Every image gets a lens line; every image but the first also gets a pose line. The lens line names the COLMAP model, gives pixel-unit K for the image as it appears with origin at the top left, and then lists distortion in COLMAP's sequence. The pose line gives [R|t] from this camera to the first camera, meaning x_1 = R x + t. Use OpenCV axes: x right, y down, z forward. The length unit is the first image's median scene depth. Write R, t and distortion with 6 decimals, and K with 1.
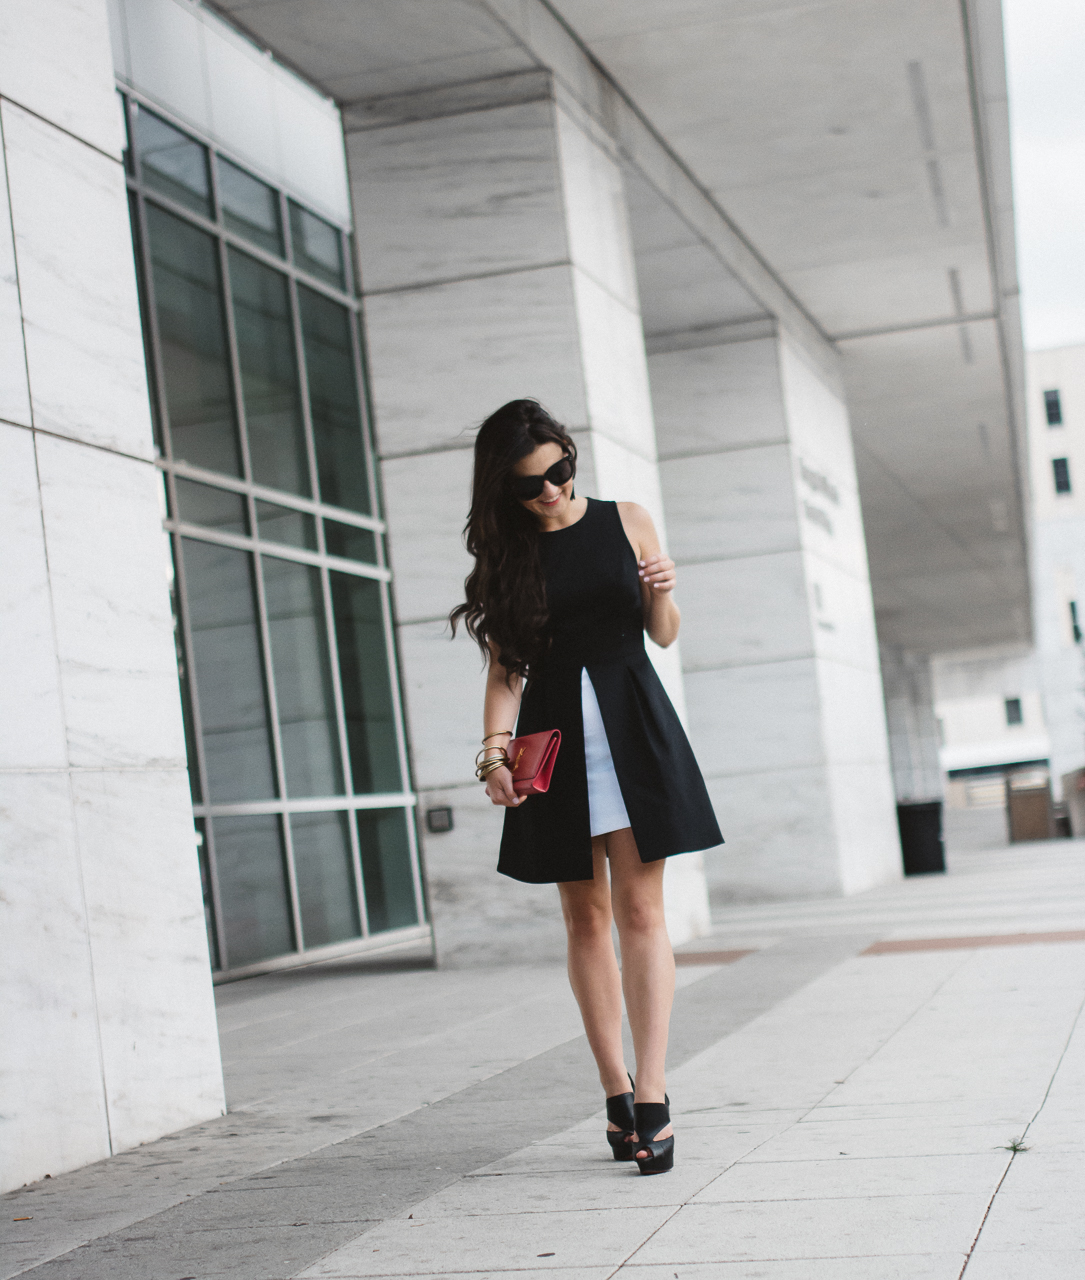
lens RADIAL K [[2603.5, 0, 642.7], [0, 2603.5, 820.9], [0, 0, 1]] dist [-0.070794, -0.102962]
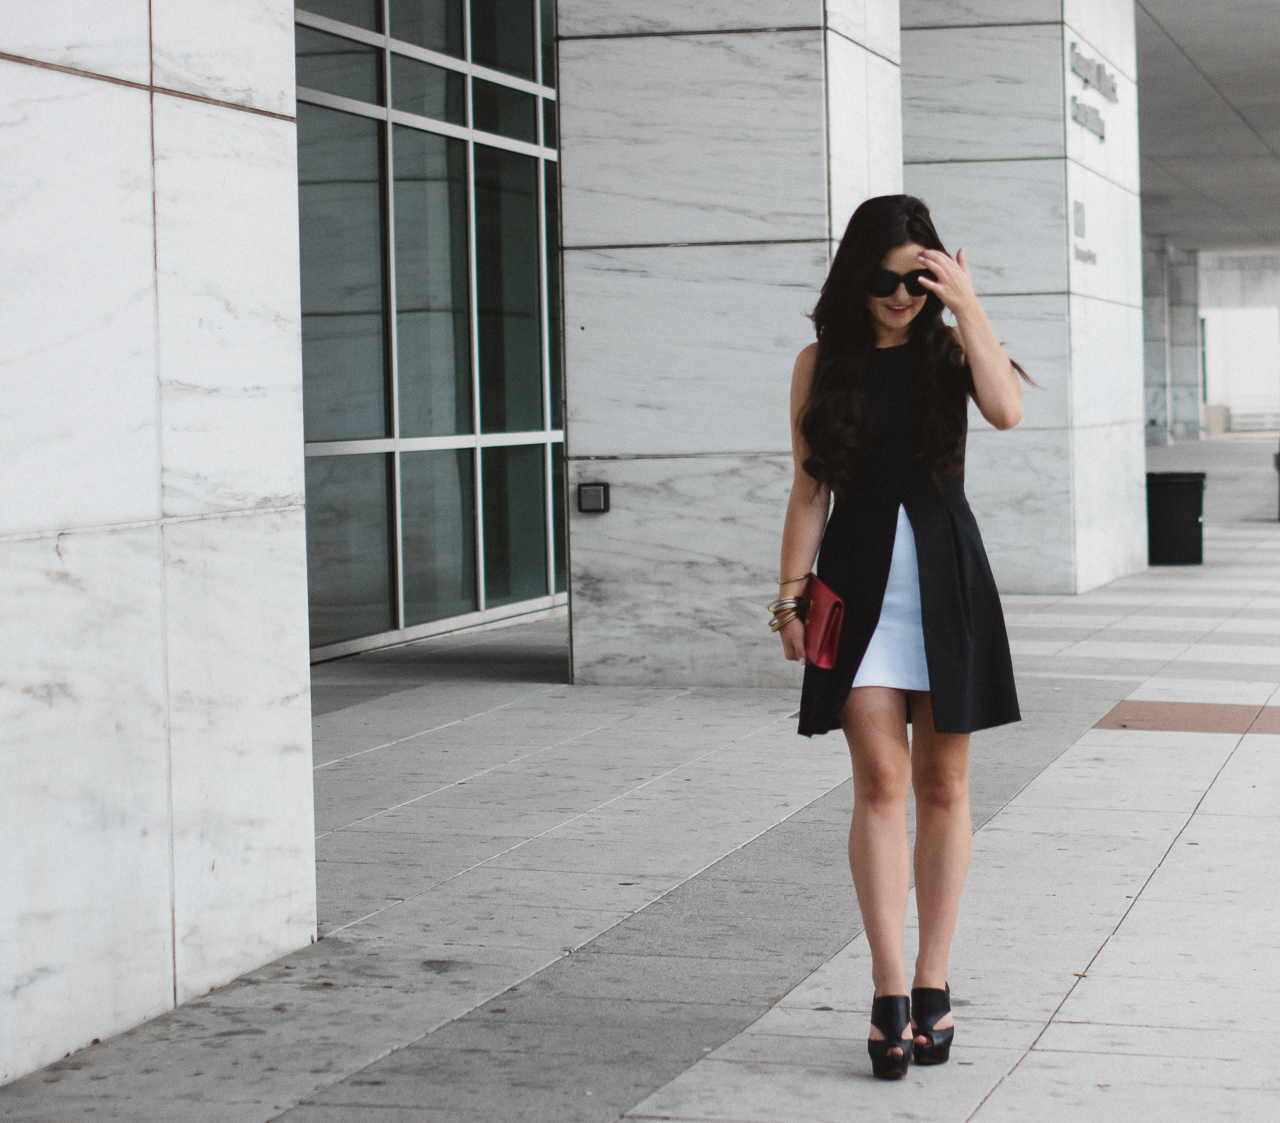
lens RADIAL K [[3240.3, 0, 951.2], [0, 3240.3, 556.7], [0, 0, 1]] dist [-0.068431, 0.004439]
pose [[0.994710, 0.092496, 0.044681, -0.011292], [-0.094436, 0.994582, 0.043449, -0.036055], [-0.040420, -0.047439, 0.998056, 0.000922]]
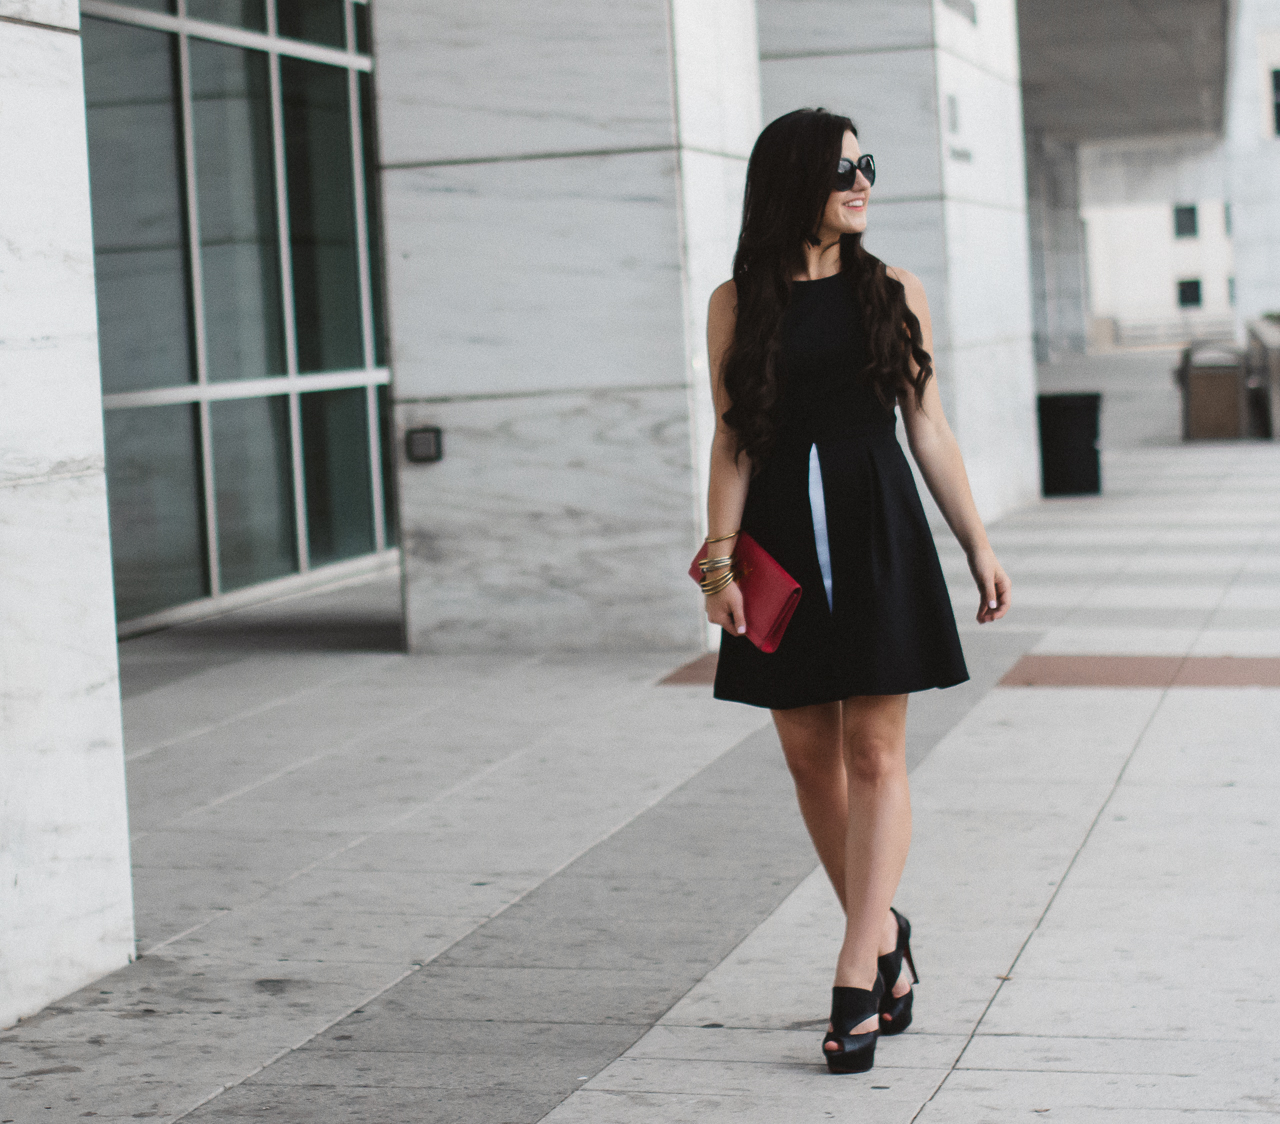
lens RADIAL K [[3563.4, 0, 605.0], [0, 3563.4, 563.0], [0, 0, 1]] dist [-0.041035, -0.458348]
pose [[0.998082, 0.060713, -0.012071, -0.014535], [-0.059778, 0.995977, 0.066752, -0.036534], [0.016075, -0.065903, 0.997697, 0.020596]]
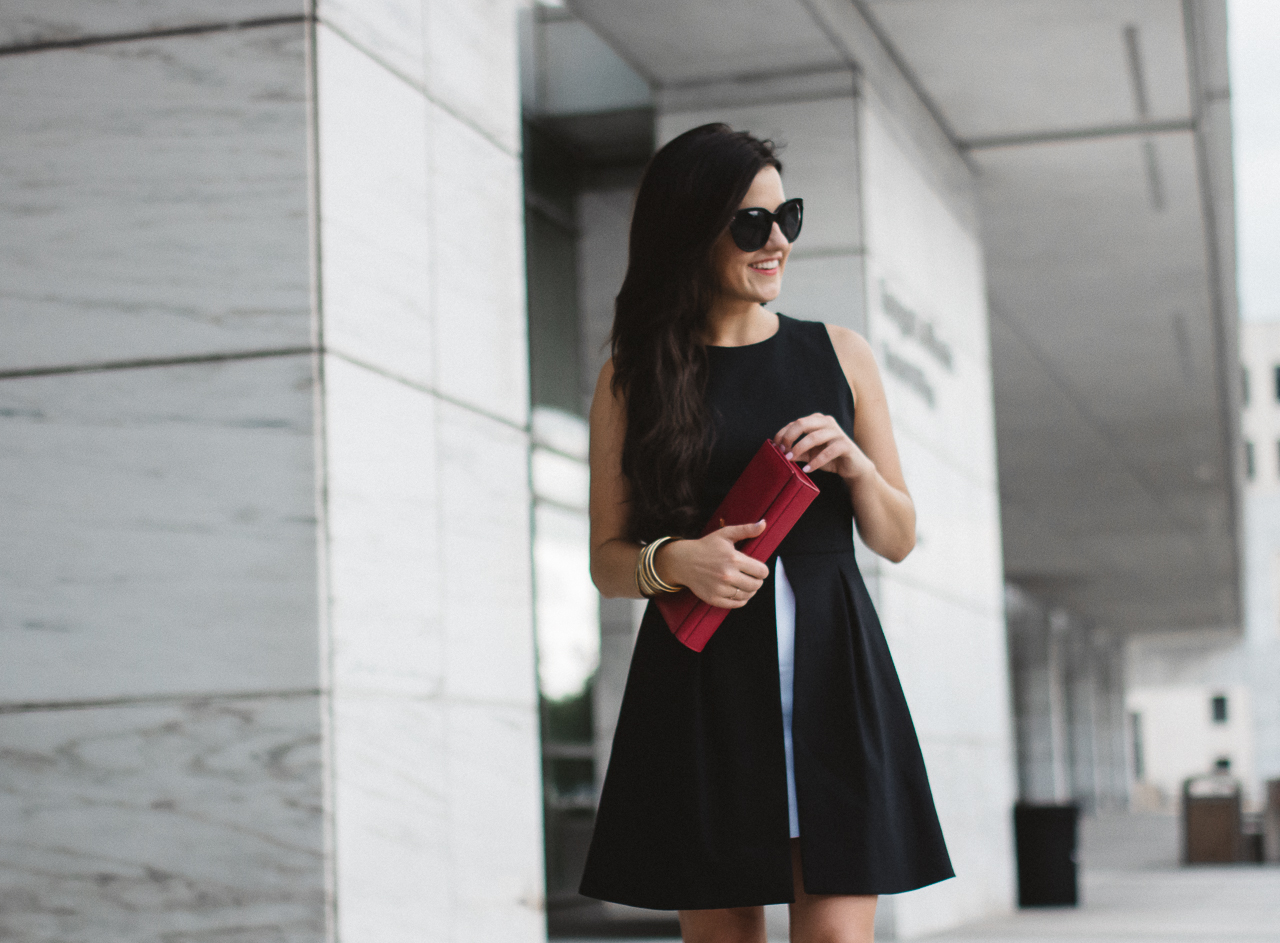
lens RADIAL K [[2712.9, 0, 726.4], [0, 2712.9, 538.3], [0, 0, 1]] dist [-0.047461, -0.210350]
pose [[0.996383, 0.072988, -0.043510, 0.088355], [-0.076729, 0.992834, -0.091616, -0.009225], [0.036512, 0.094623, 0.994843, 0.487289]]
